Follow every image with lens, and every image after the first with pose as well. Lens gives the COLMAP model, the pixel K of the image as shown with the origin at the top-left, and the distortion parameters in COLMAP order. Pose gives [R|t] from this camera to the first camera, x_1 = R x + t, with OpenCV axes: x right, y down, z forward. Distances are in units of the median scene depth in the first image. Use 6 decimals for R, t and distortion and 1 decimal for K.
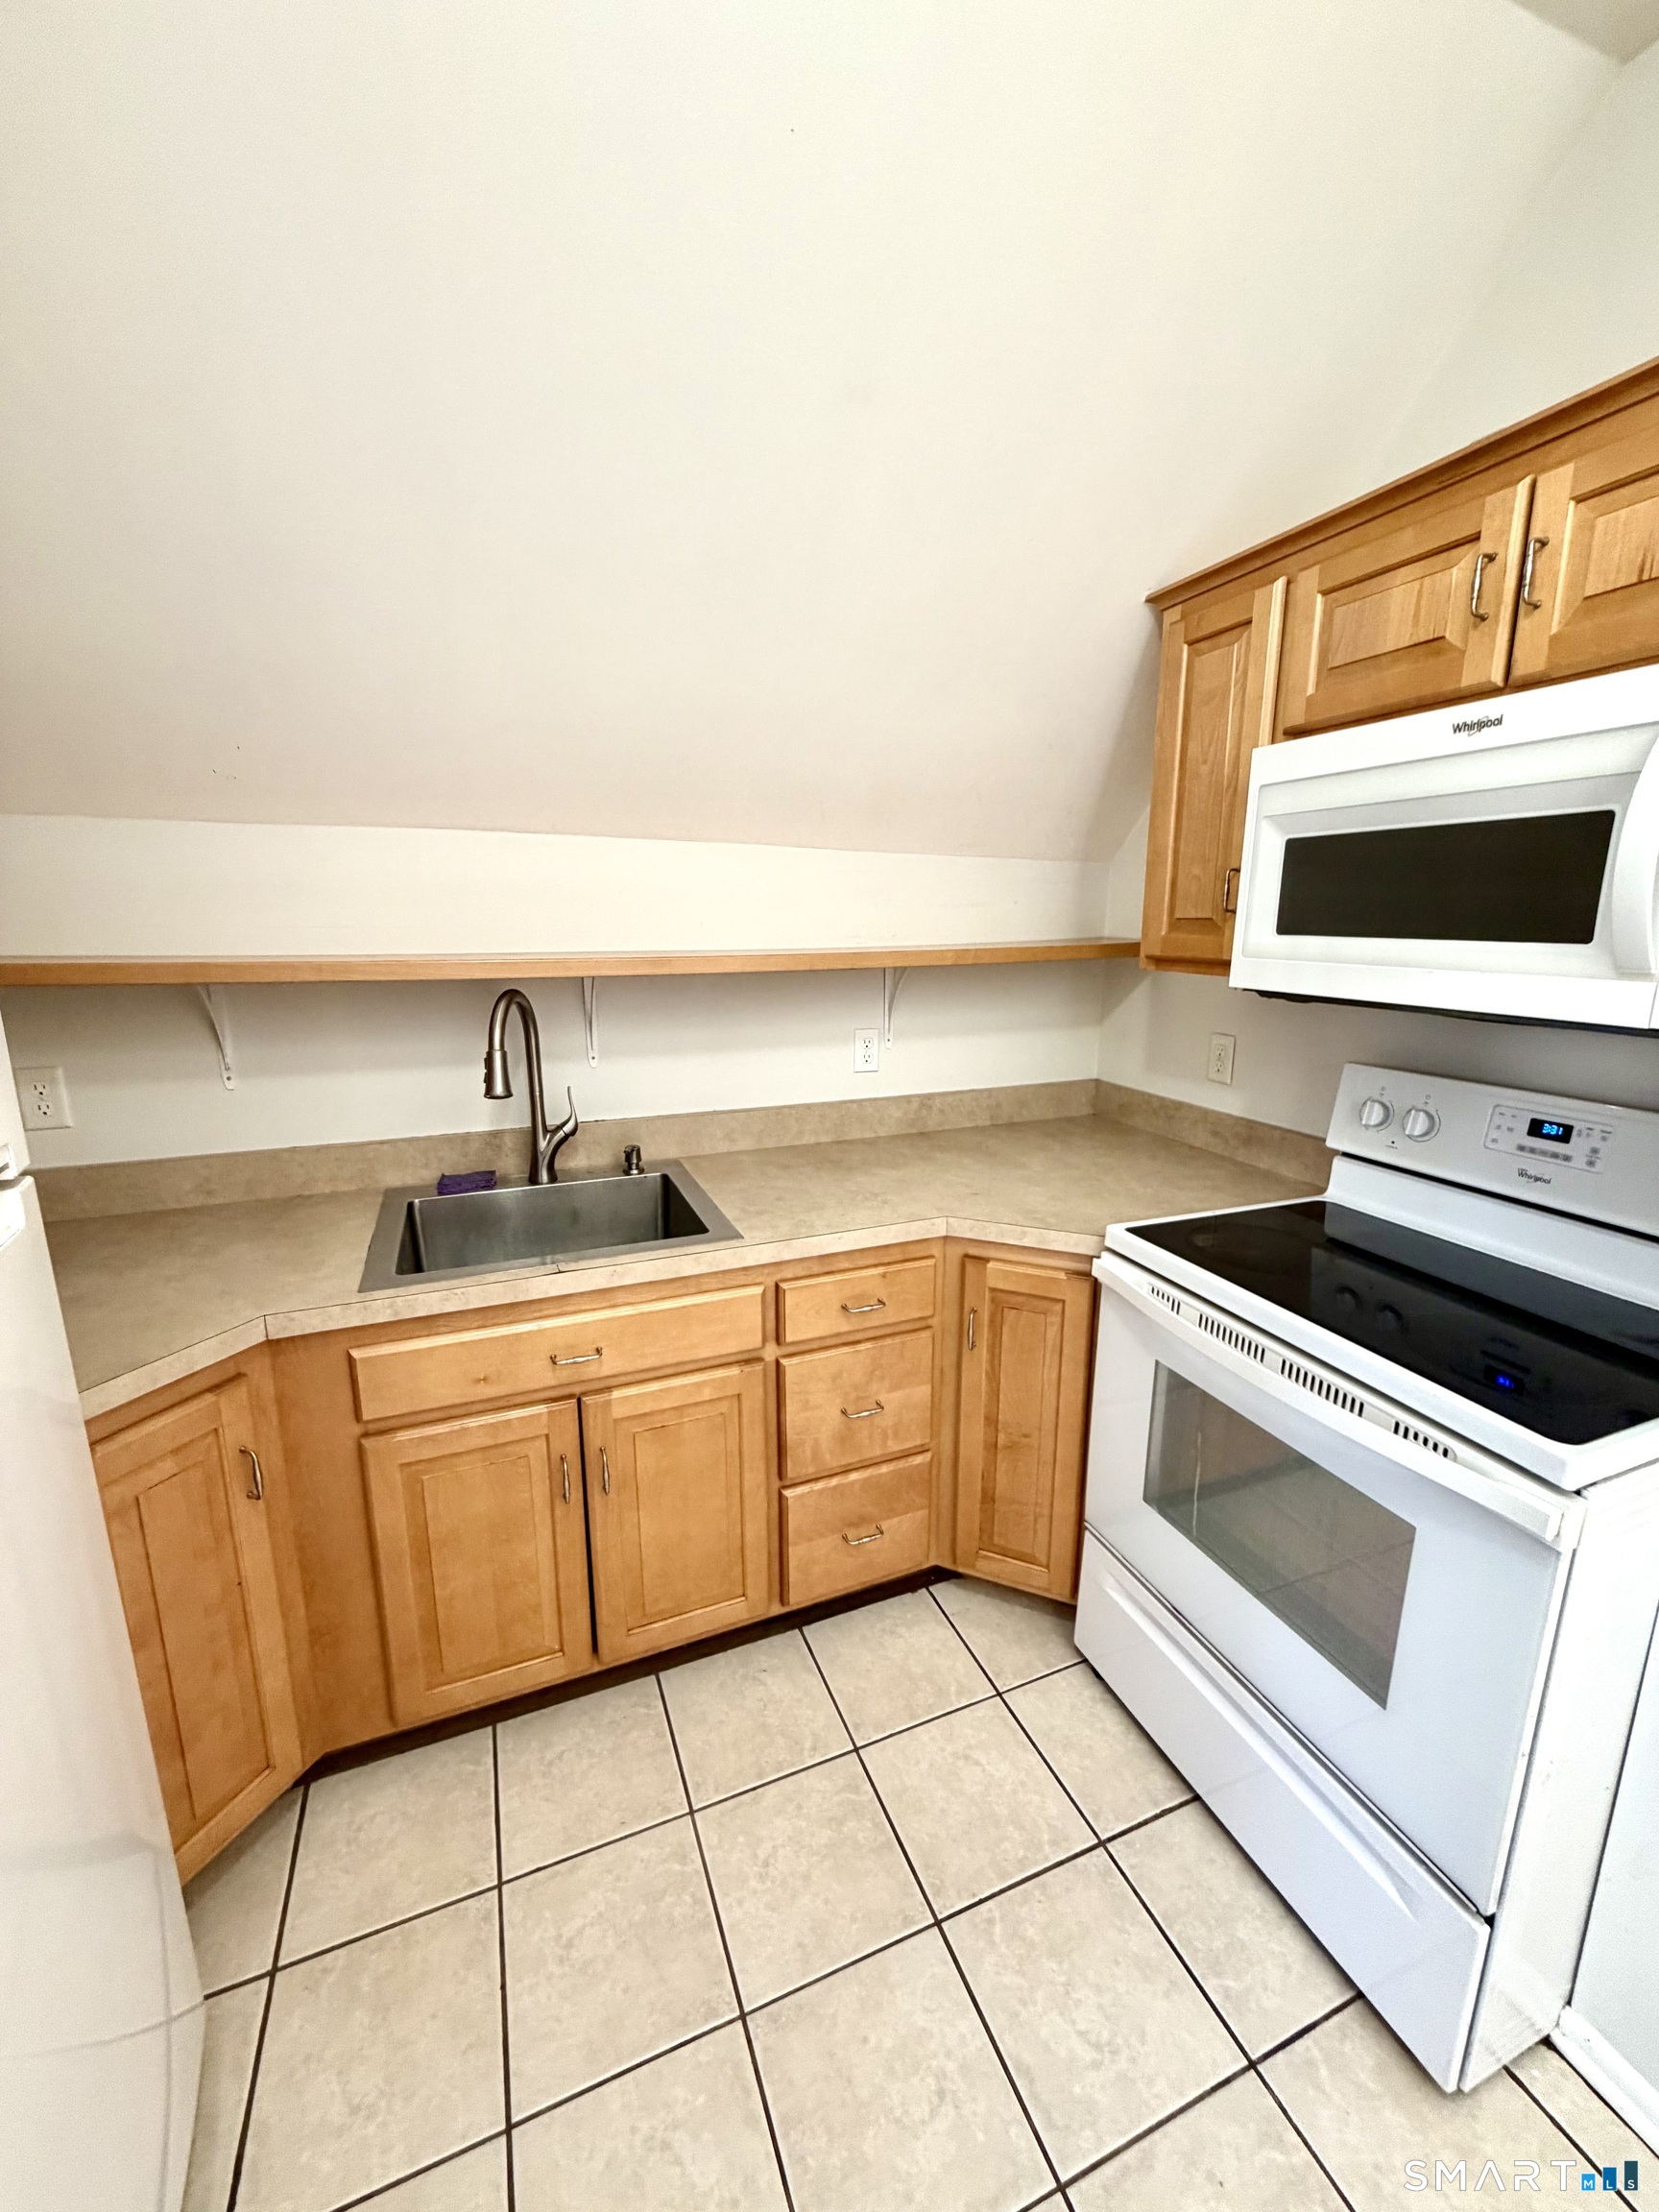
lens RADIAL K [[882.2, 0, 832.8], [0, 882.2, 1100.7], [0, 0, 1]] dist [-0.001413, 0.001114]
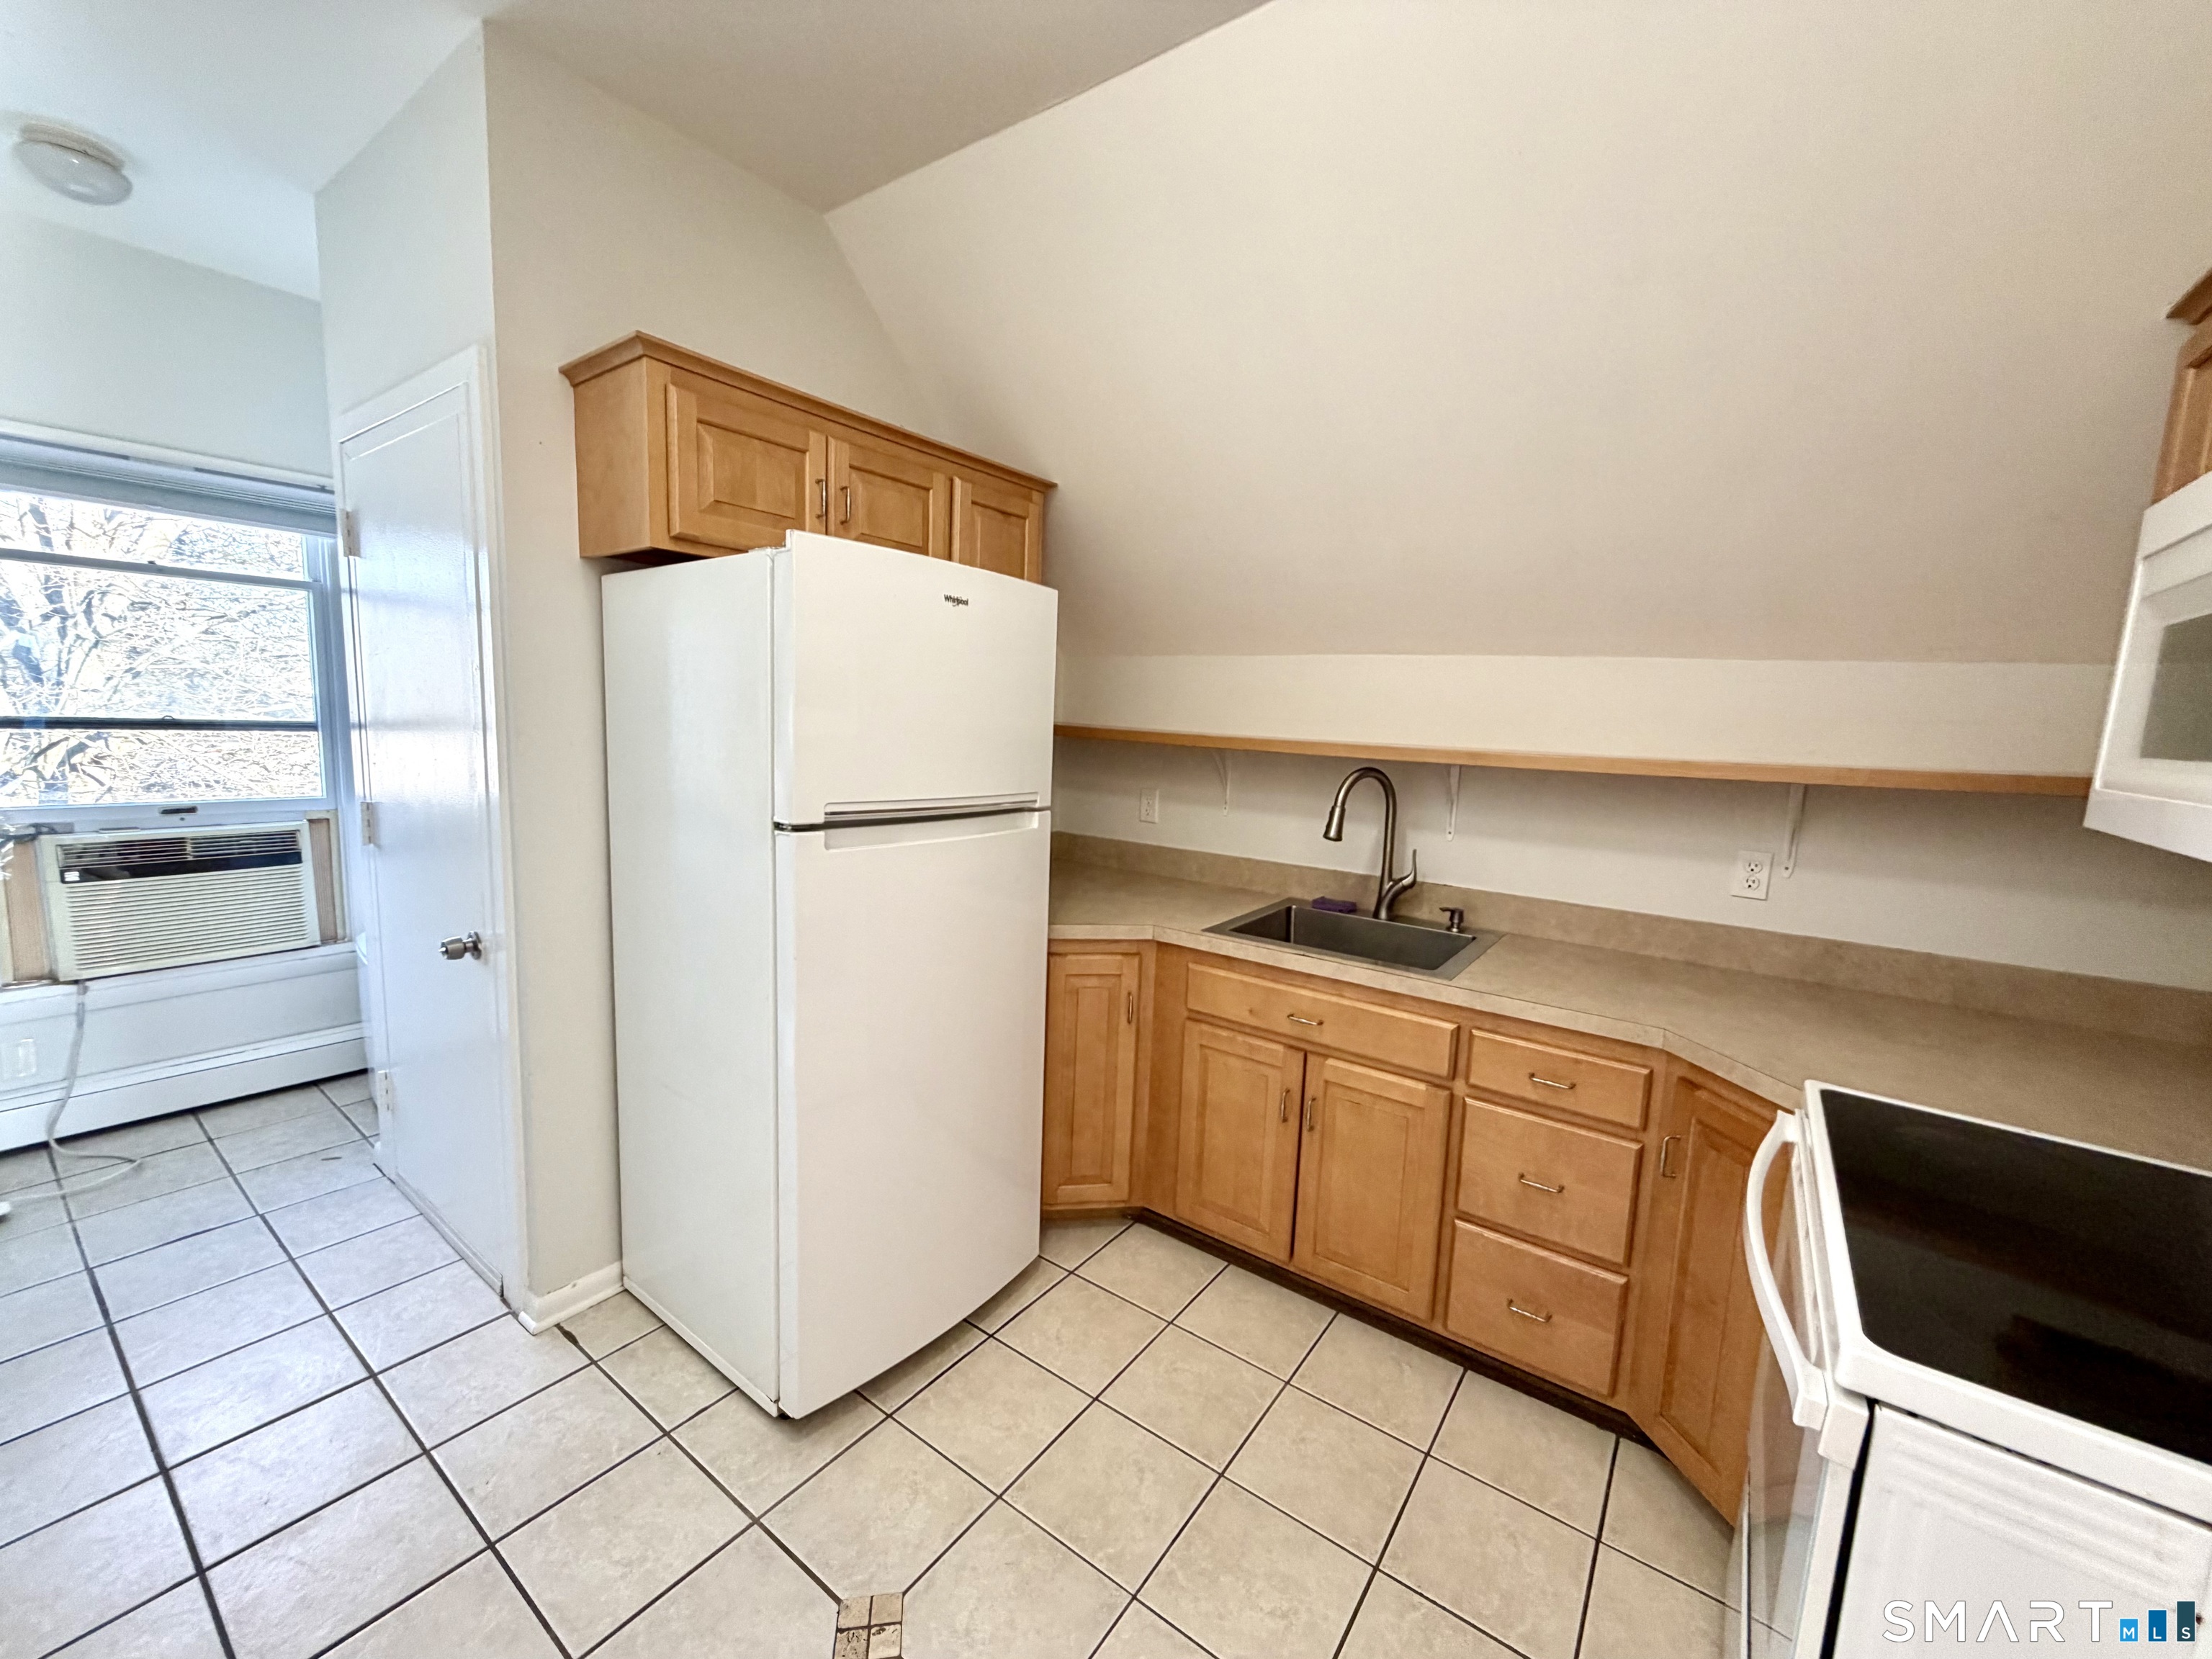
lens RADIAL K [[882.2, 0, 1107.6], [0, 882.2, 829.4], [0, 0, 1]] dist [-0.001413, 0.001114]
pose [[0.527399, 0.129464, -0.839696, 0.614780], [-0.215859, 0.976310, 0.014950, 0.037489], [0.821739, 0.173371, 0.542851, -0.065467]]
